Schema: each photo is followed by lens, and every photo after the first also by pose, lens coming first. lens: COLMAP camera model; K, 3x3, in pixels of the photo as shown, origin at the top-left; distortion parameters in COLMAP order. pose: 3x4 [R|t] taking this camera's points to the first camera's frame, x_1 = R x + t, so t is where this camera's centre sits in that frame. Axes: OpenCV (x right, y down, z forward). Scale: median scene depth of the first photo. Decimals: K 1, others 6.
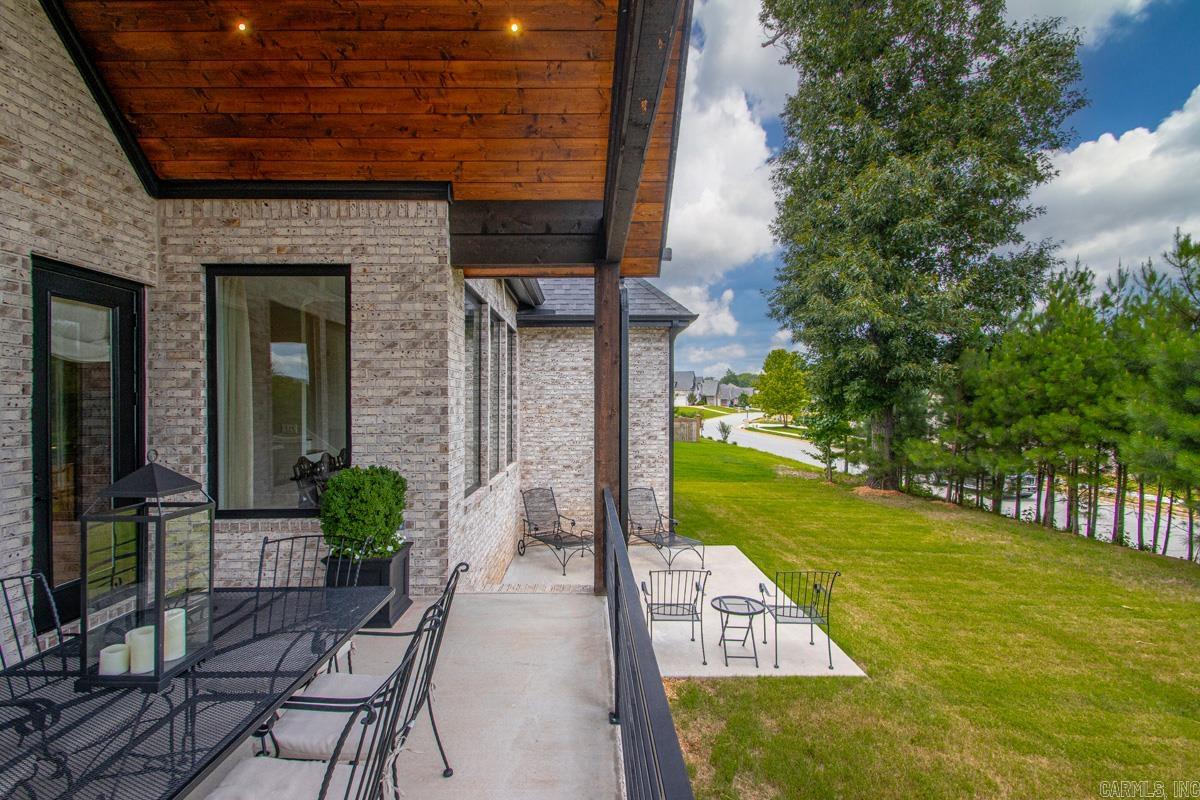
lens RADIAL K [[561.5, 0, 592.9], [0, 561.5, 405.1], [0, 0, 1]] dist [0.026611, -0.015887]
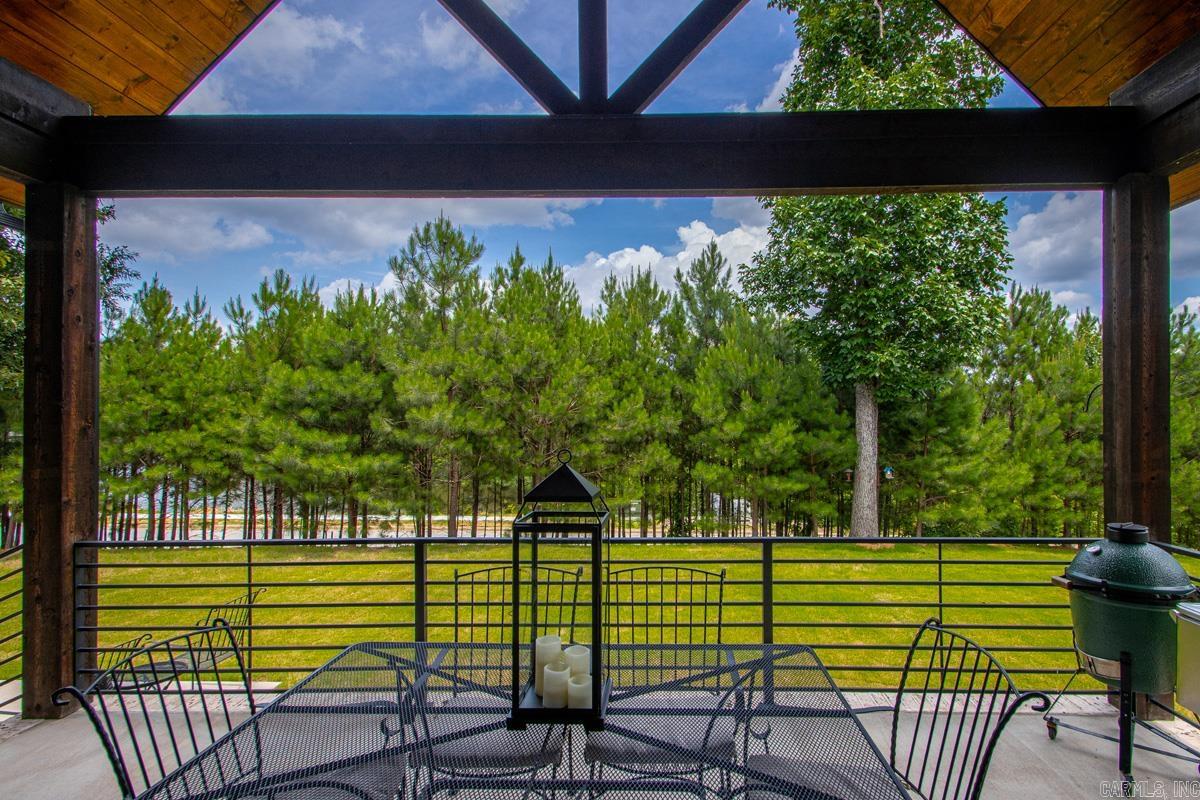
lens RADIAL K [[626.0, 0, 654.6], [0, 626.0, 422.1], [0, 0, 1]] dist [0.023782, 0.000731]
pose [[0.017172, 0.003432, 0.999847, -0.293598], [0.004971, 0.999981, -0.003518, 0.008258], [-0.999840, 0.005030, 0.017155, 0.130064]]
